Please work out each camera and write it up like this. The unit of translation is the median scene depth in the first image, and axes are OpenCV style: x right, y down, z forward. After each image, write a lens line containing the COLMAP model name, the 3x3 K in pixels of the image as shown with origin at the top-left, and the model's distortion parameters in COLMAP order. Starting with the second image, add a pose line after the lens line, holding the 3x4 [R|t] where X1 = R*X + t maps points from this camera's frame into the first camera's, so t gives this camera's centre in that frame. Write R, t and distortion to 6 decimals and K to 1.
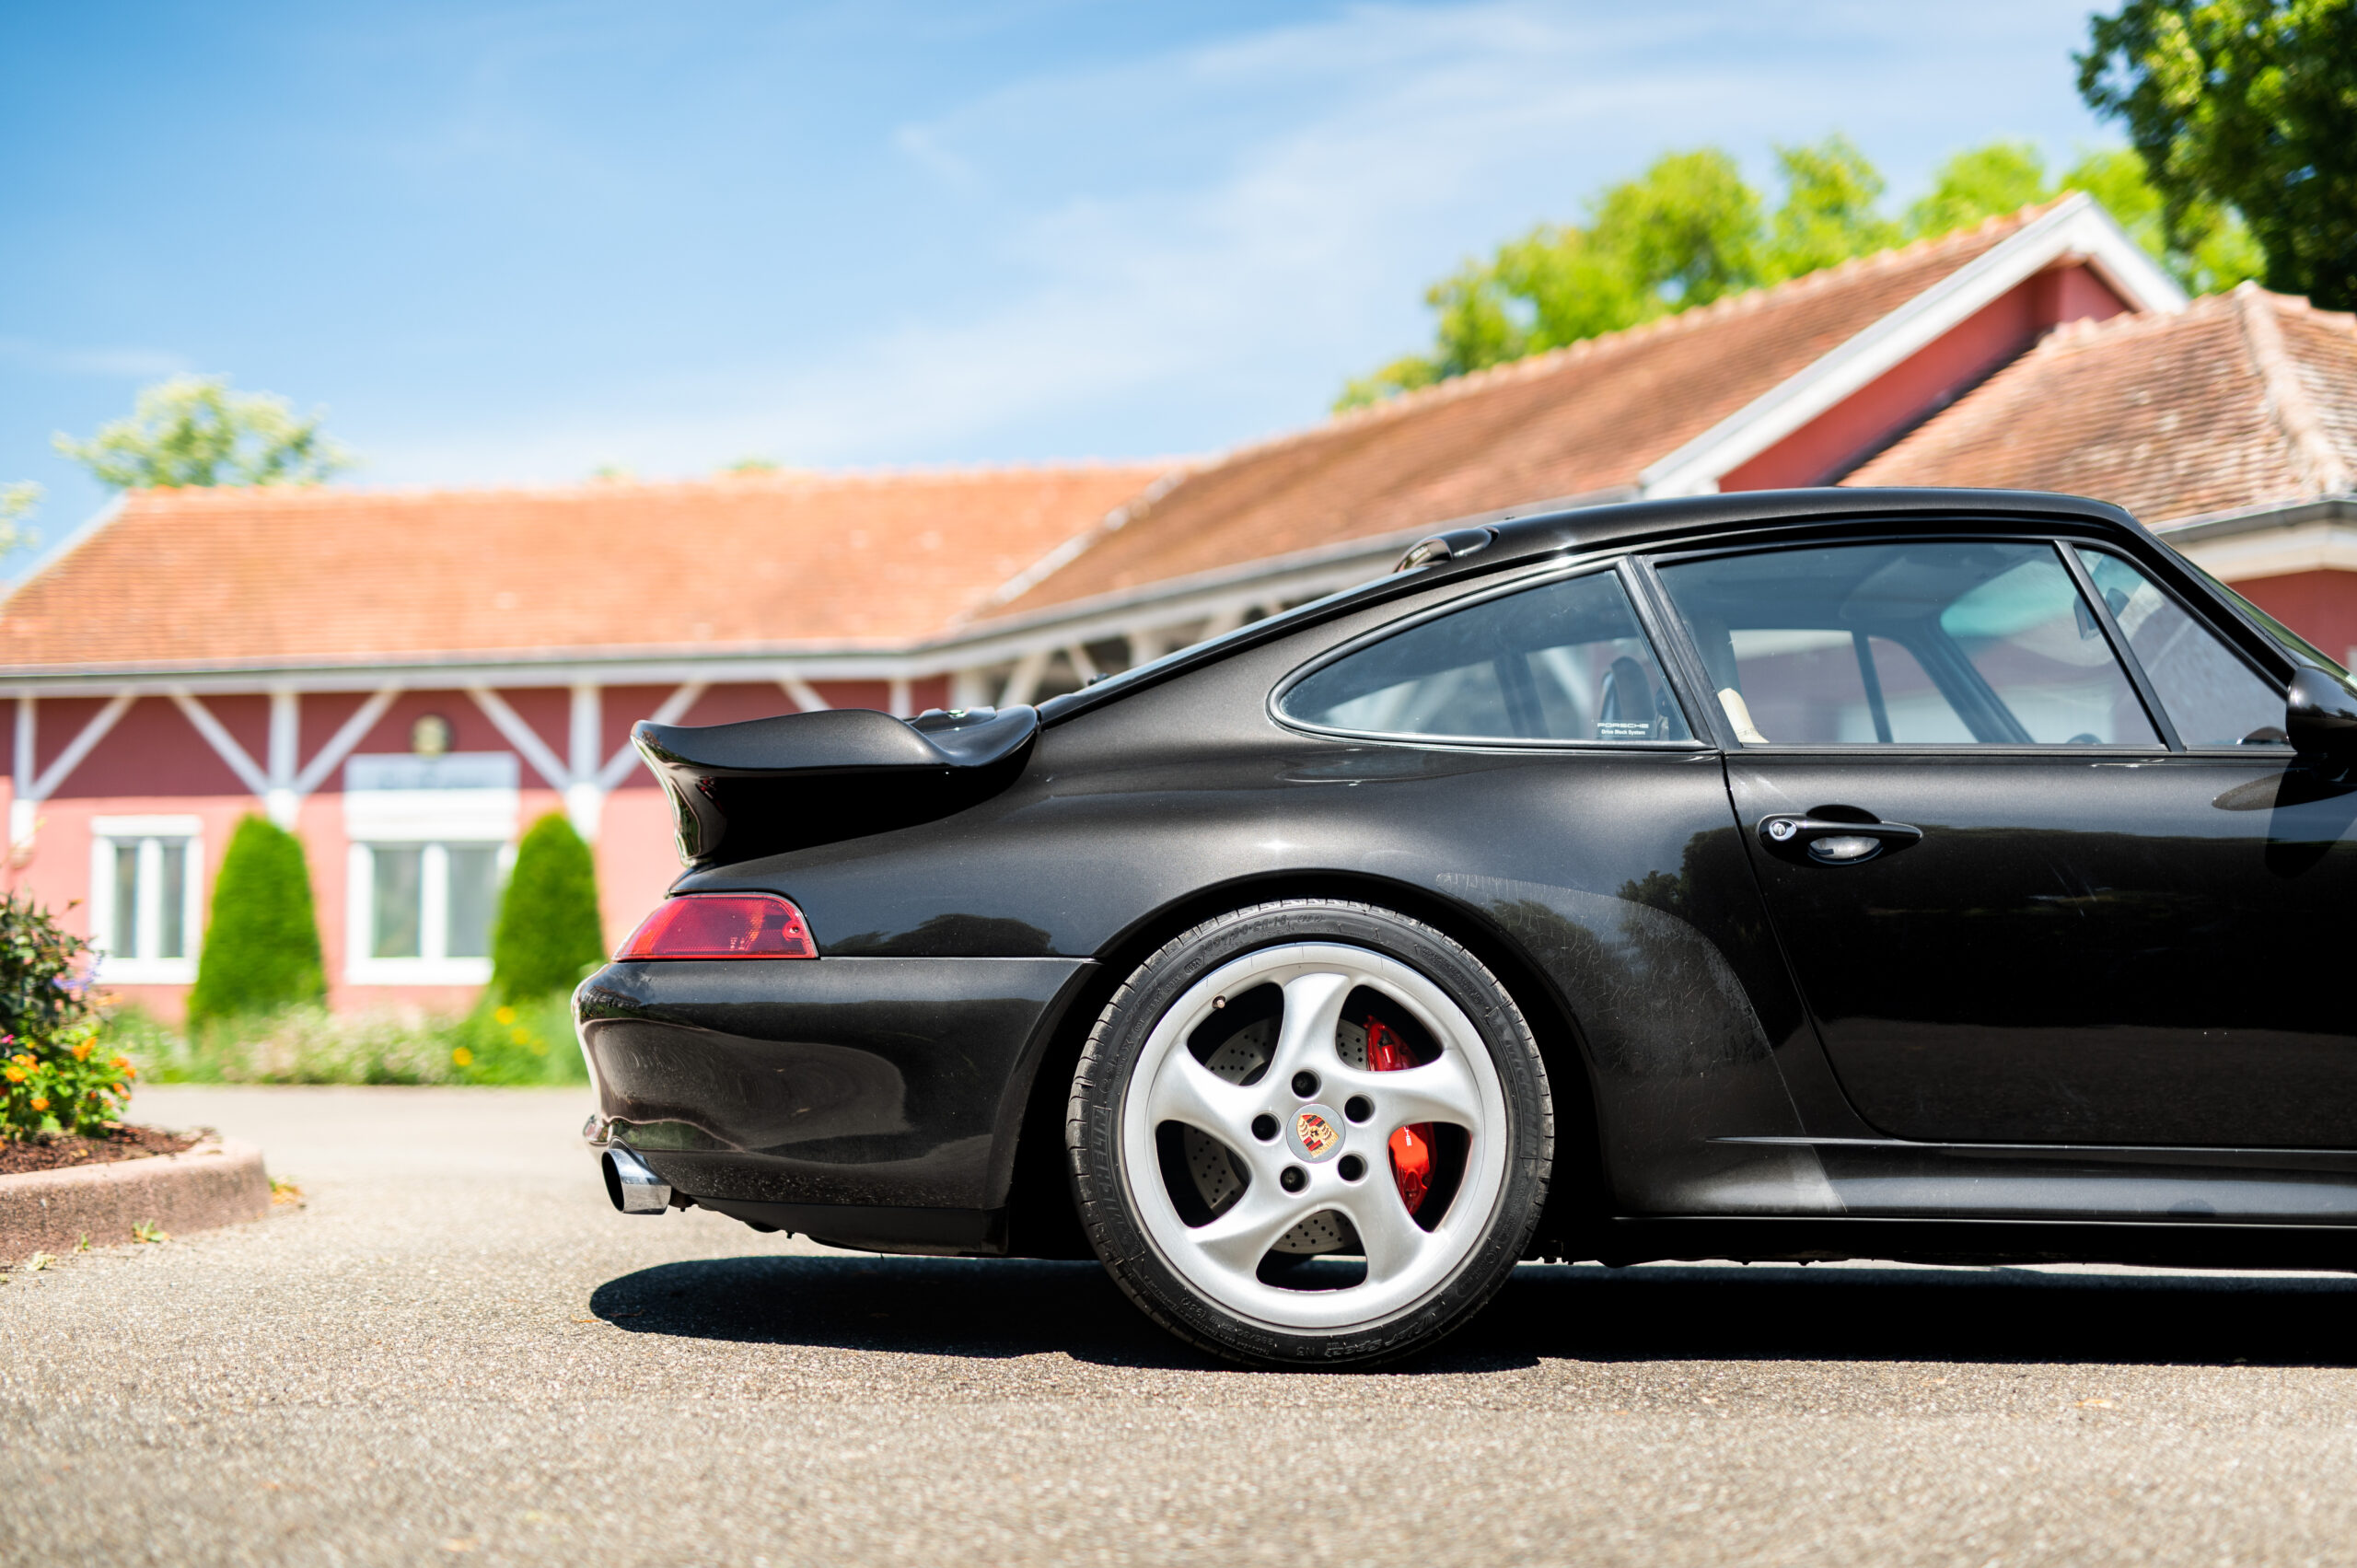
lens RADIAL K [[3279.6, 0, 1189.4], [0, 3279.6, 781.9], [0, 0, 1]] dist [0.007784, 0.023834]
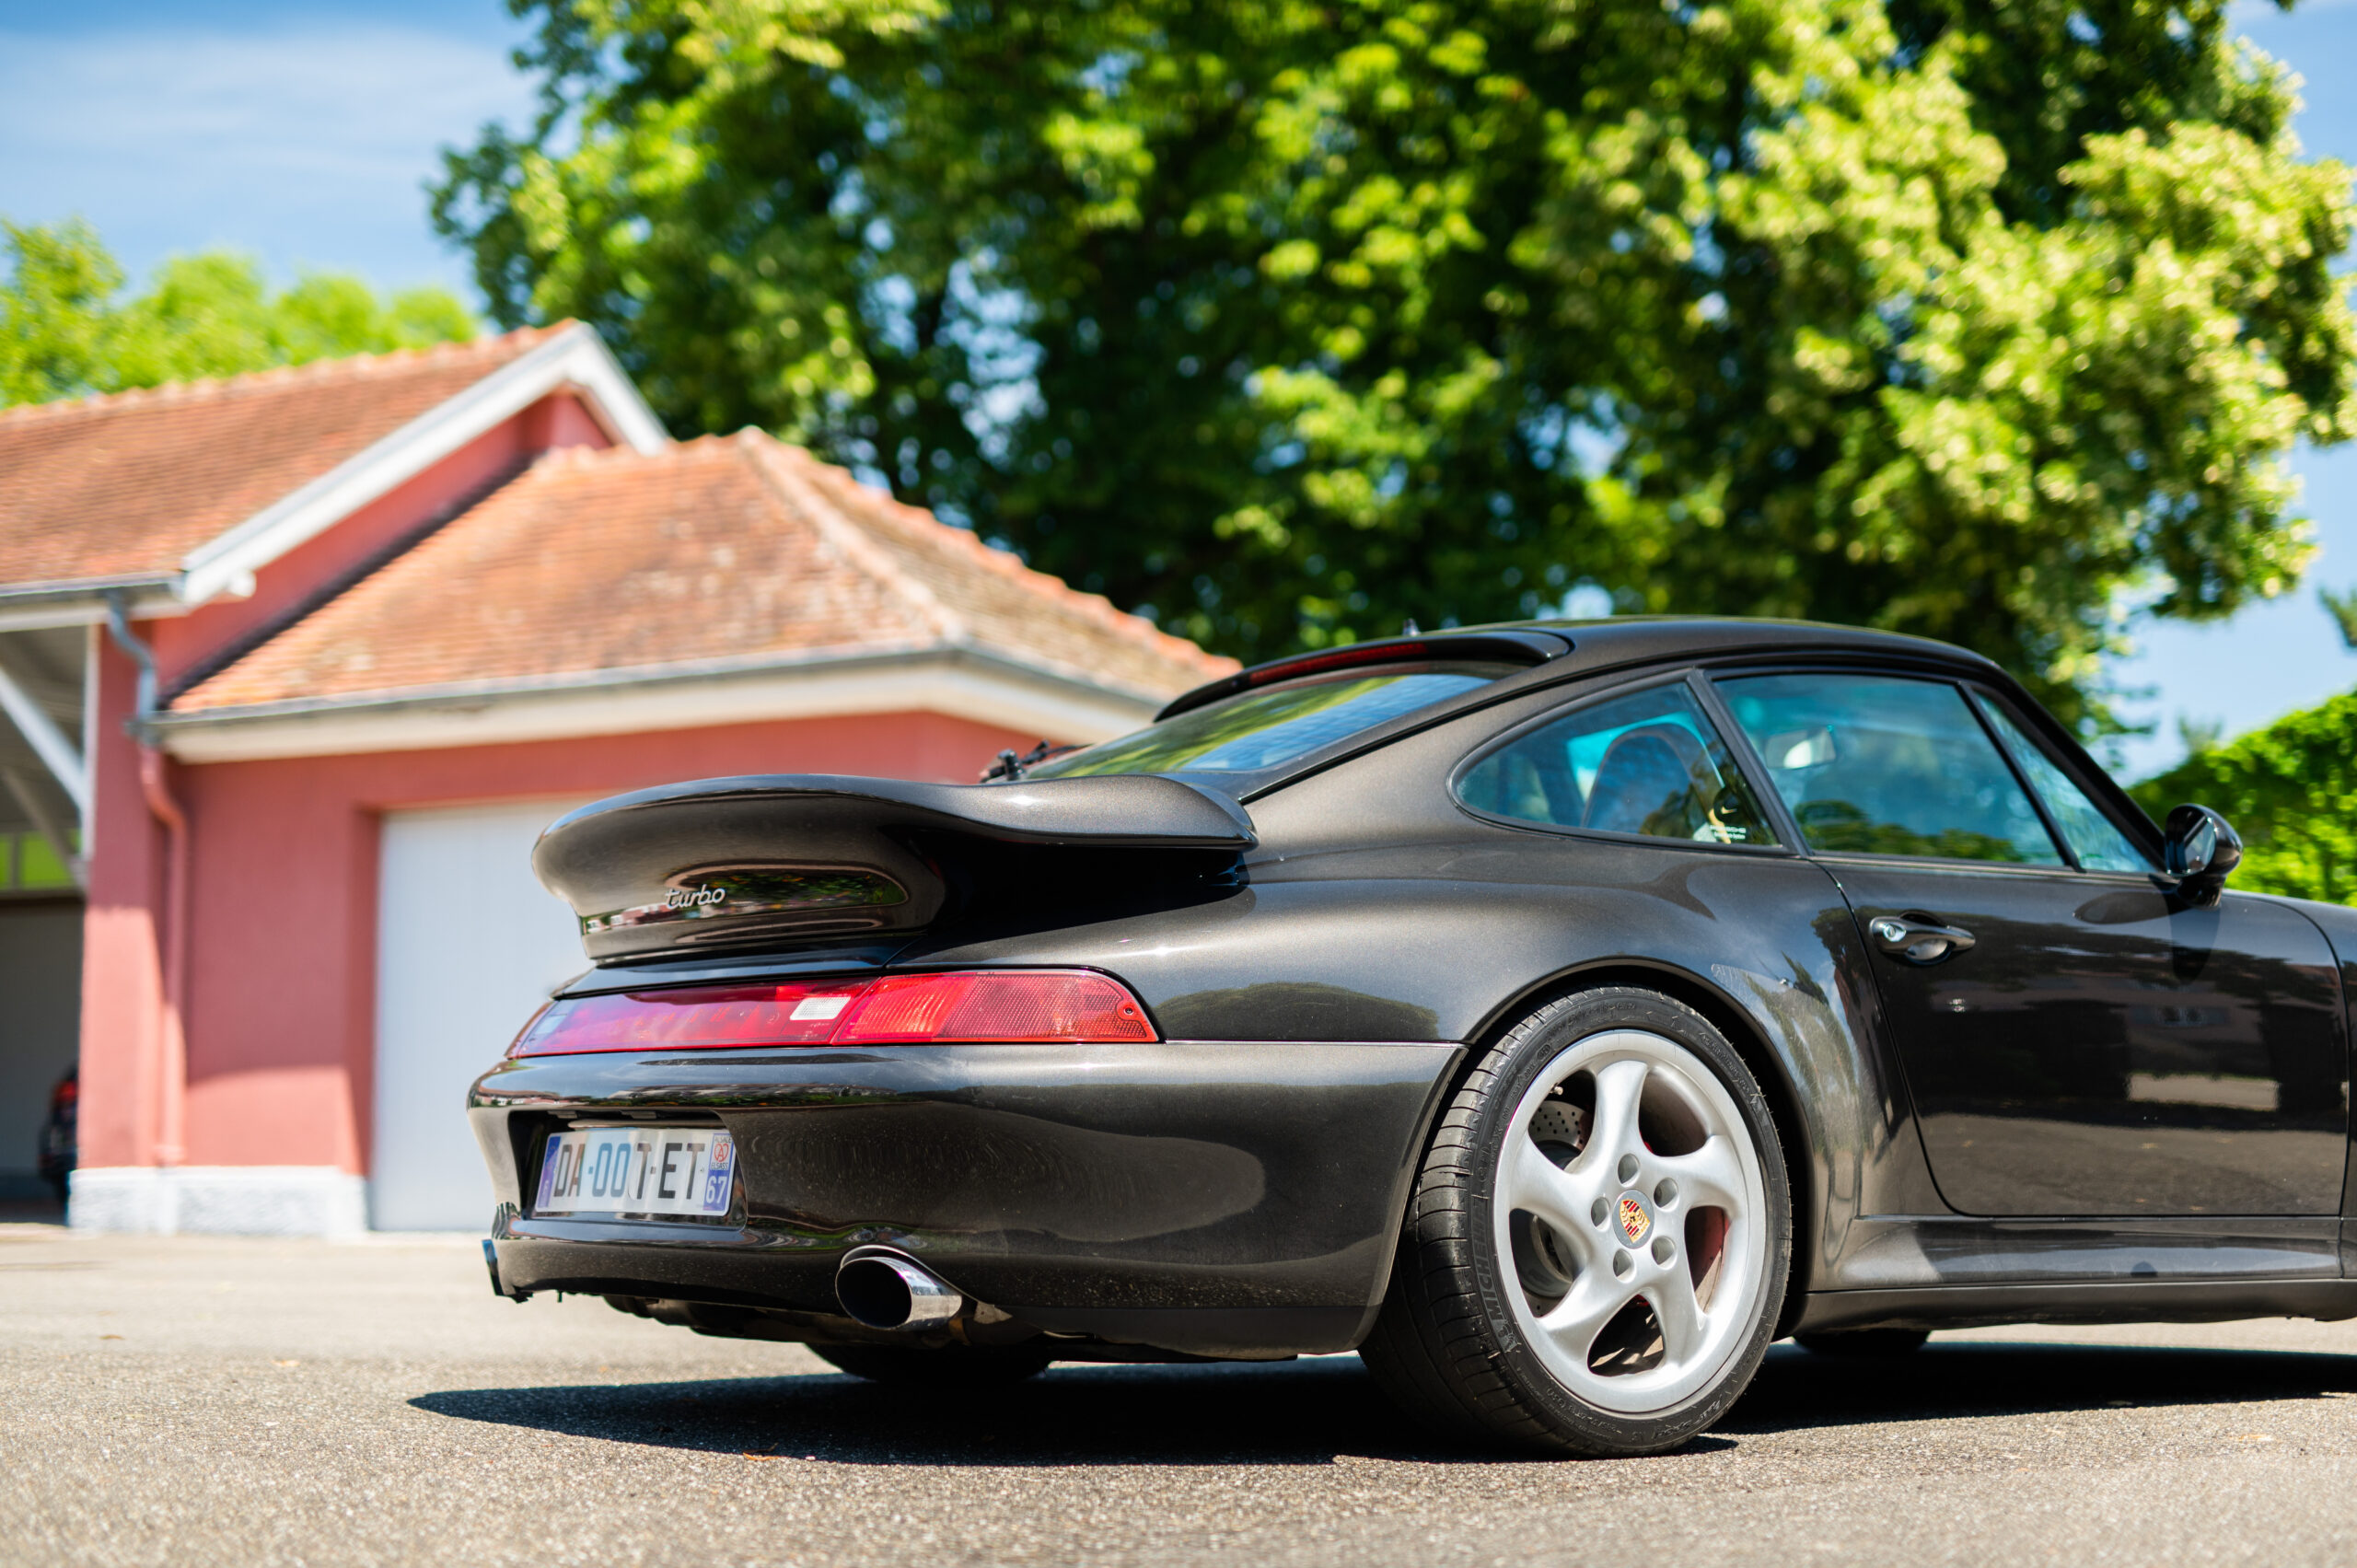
lens RADIAL K [[3279.6, 0, 1189.4], [0, 3279.6, 781.9], [0, 0, 1]] dist [0.007784, 0.023834]
pose [[0.830488, 0.052222, 0.554583, -0.607493], [-0.031625, 0.998410, -0.046657, 0.022802], [-0.556138, 0.021209, 0.830819, 0.219404]]
